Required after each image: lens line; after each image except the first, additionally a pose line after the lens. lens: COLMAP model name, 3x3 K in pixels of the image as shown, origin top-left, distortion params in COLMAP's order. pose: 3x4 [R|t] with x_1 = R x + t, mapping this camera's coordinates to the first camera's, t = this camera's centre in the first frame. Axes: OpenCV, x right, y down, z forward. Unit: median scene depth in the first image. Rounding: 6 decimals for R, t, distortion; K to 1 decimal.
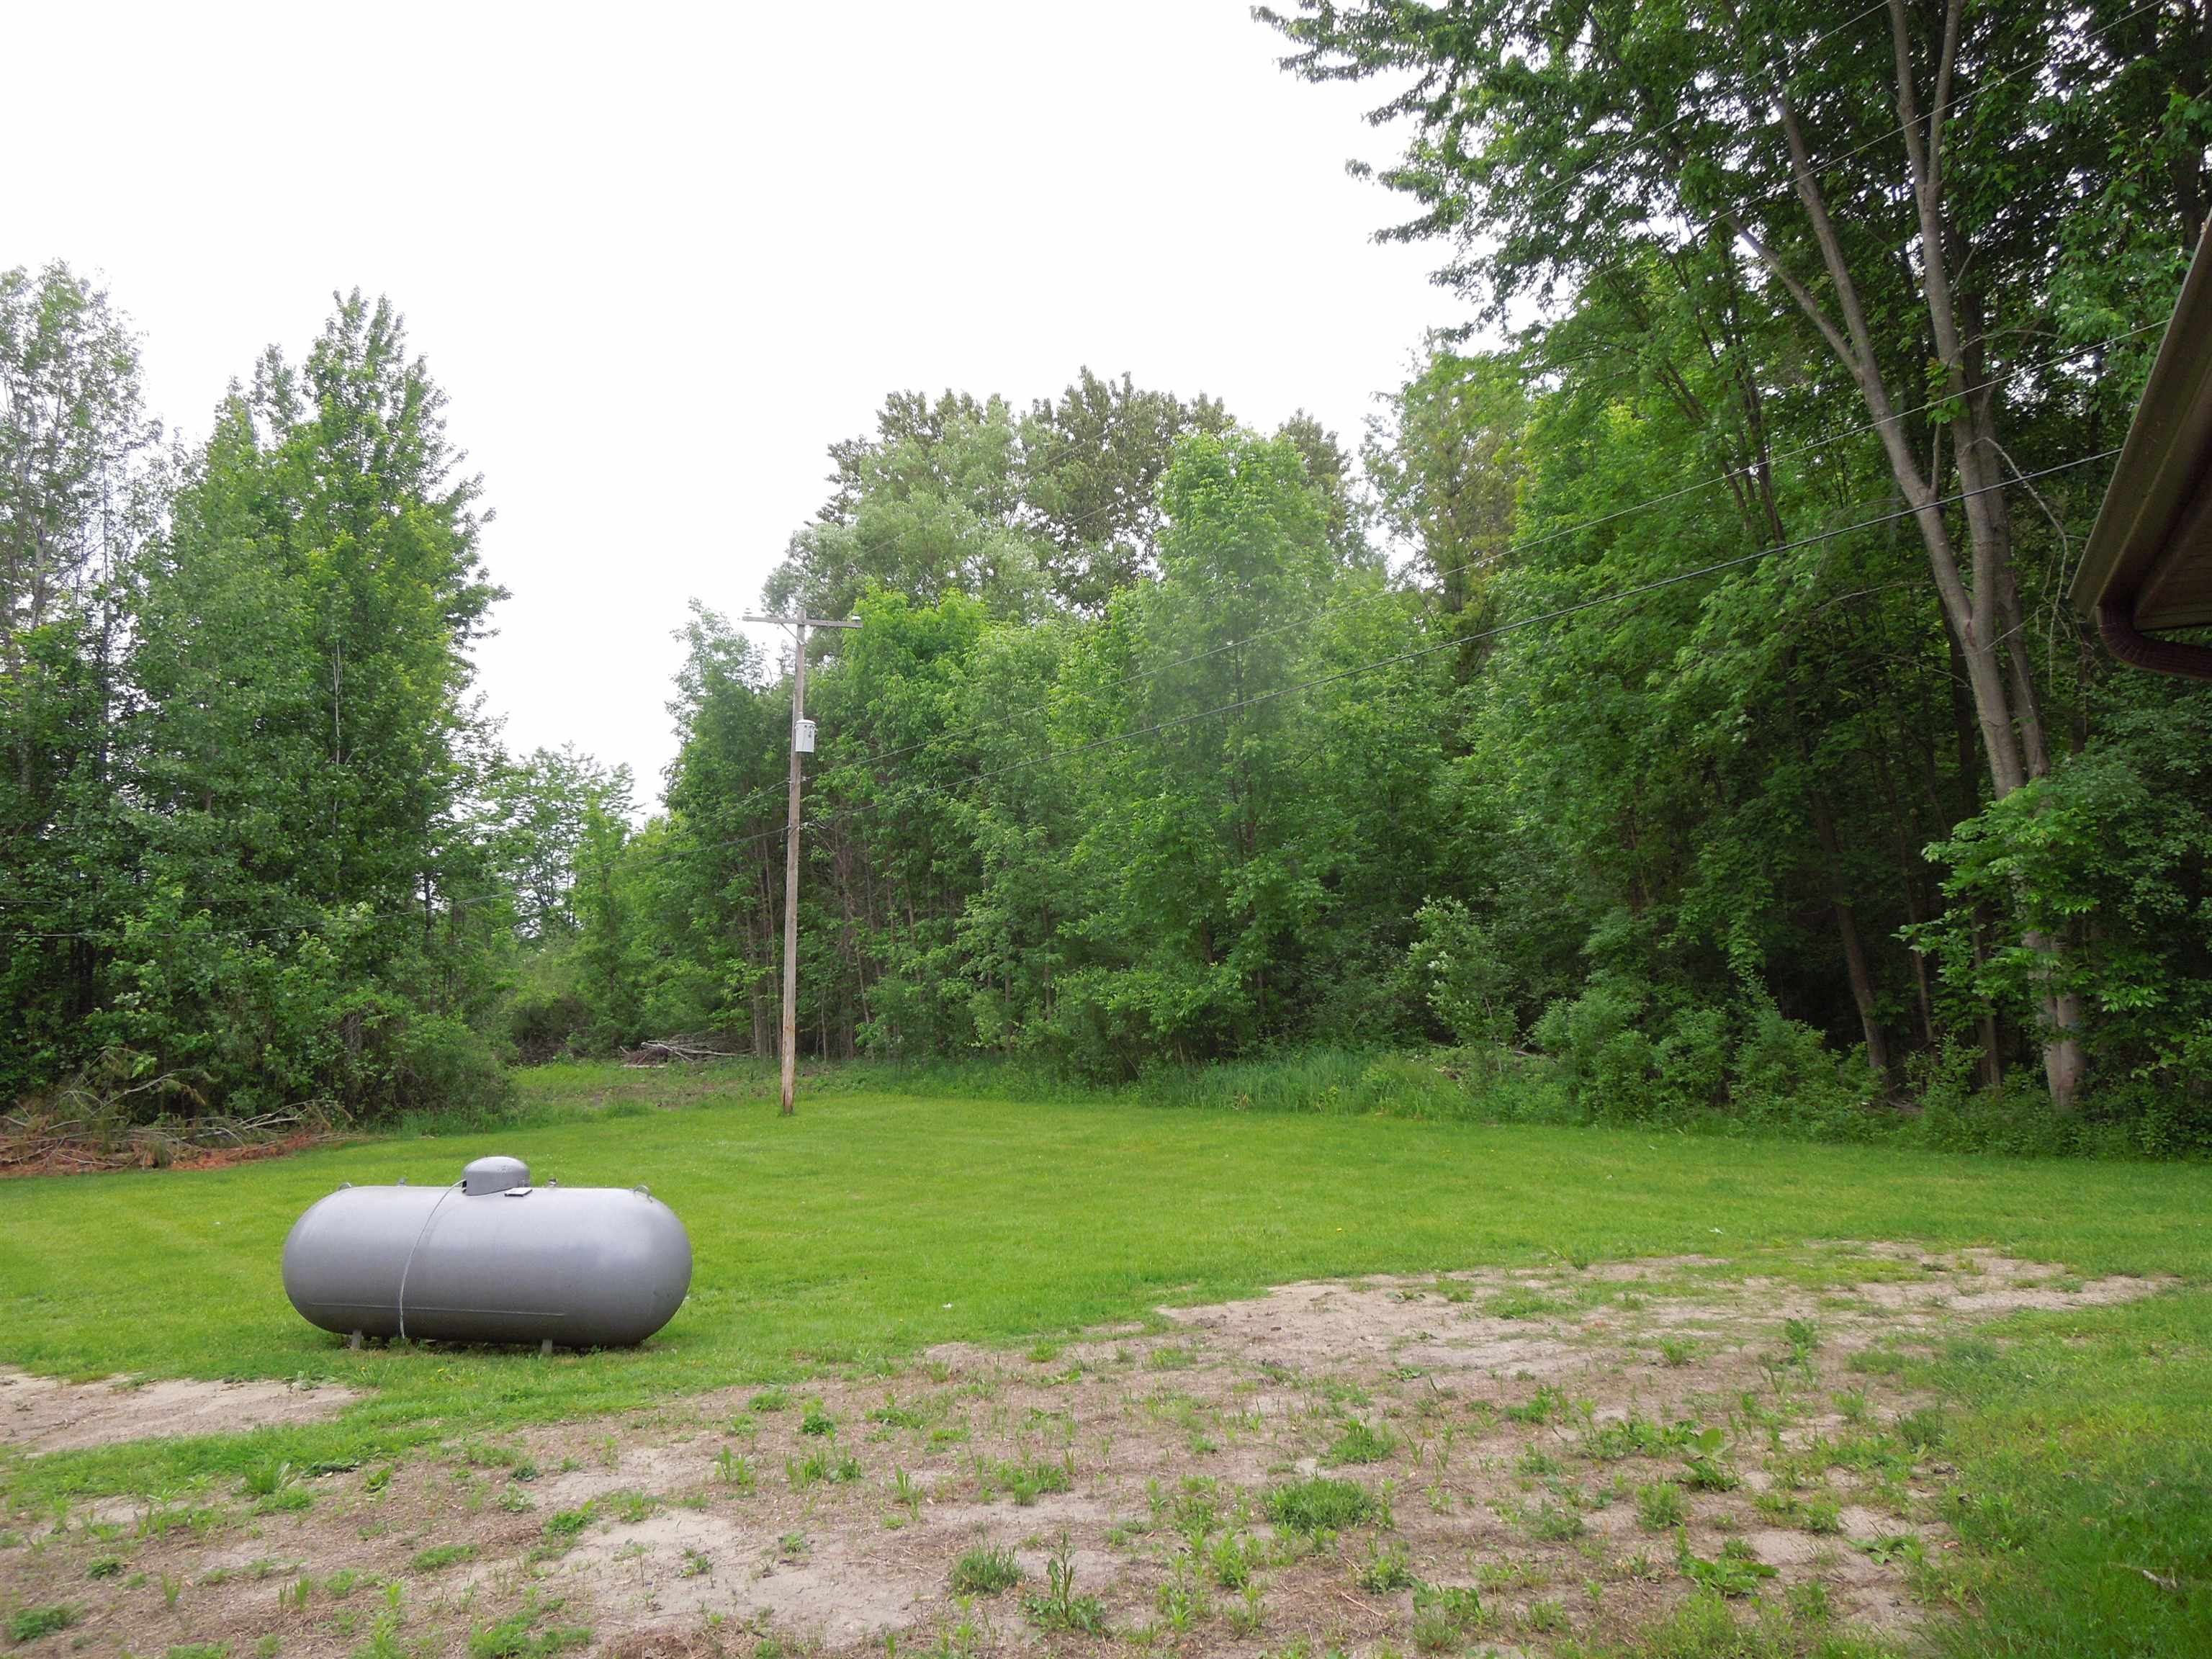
lens RADIAL K [[1679.6, 0, 1126.3], [0, 1679.6, 825.2], [0, 0, 1]] dist [-0.003136, -0.001208]
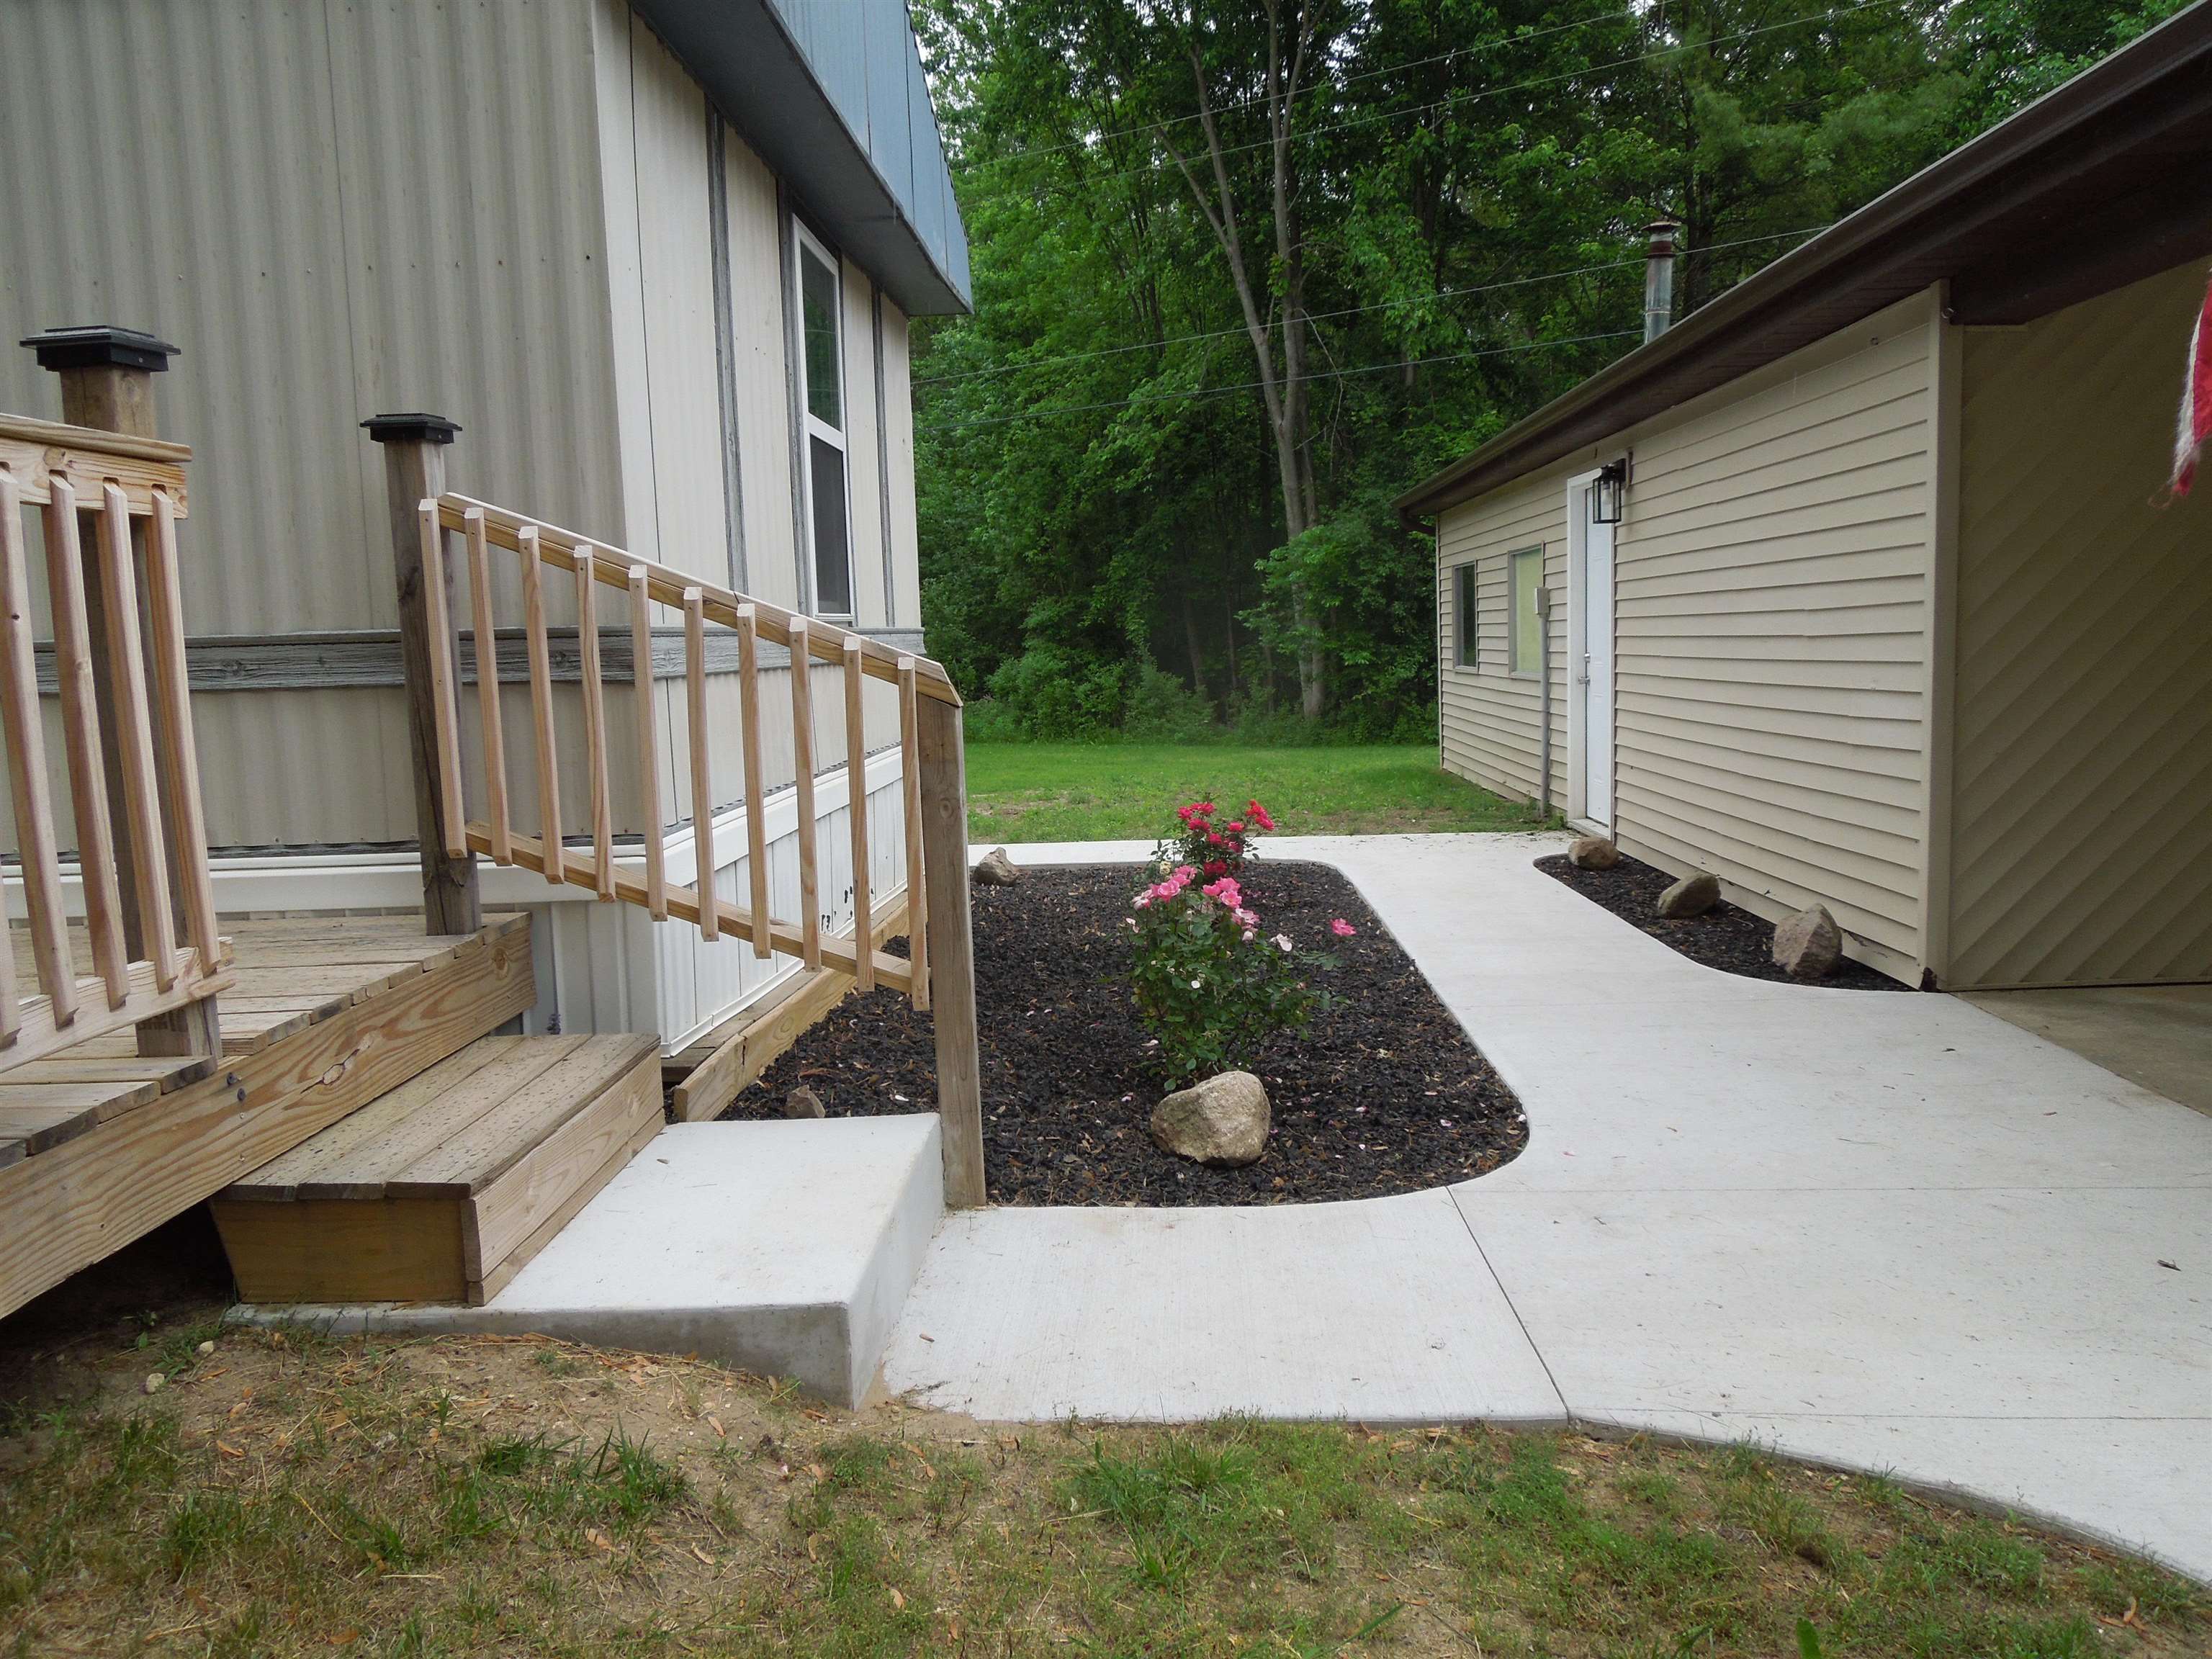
lens RADIAL K [[1679.6, 0, 1104.3], [0, 1679.6, 819.4], [0, 0, 1]] dist [-0.003136, -0.001208]
pose [[0.916462, -0.022197, 0.399505, -0.298395], [-0.049235, 0.984616, 0.167650, -0.008768], [-0.397080, -0.173315, 0.901271, -0.437475]]
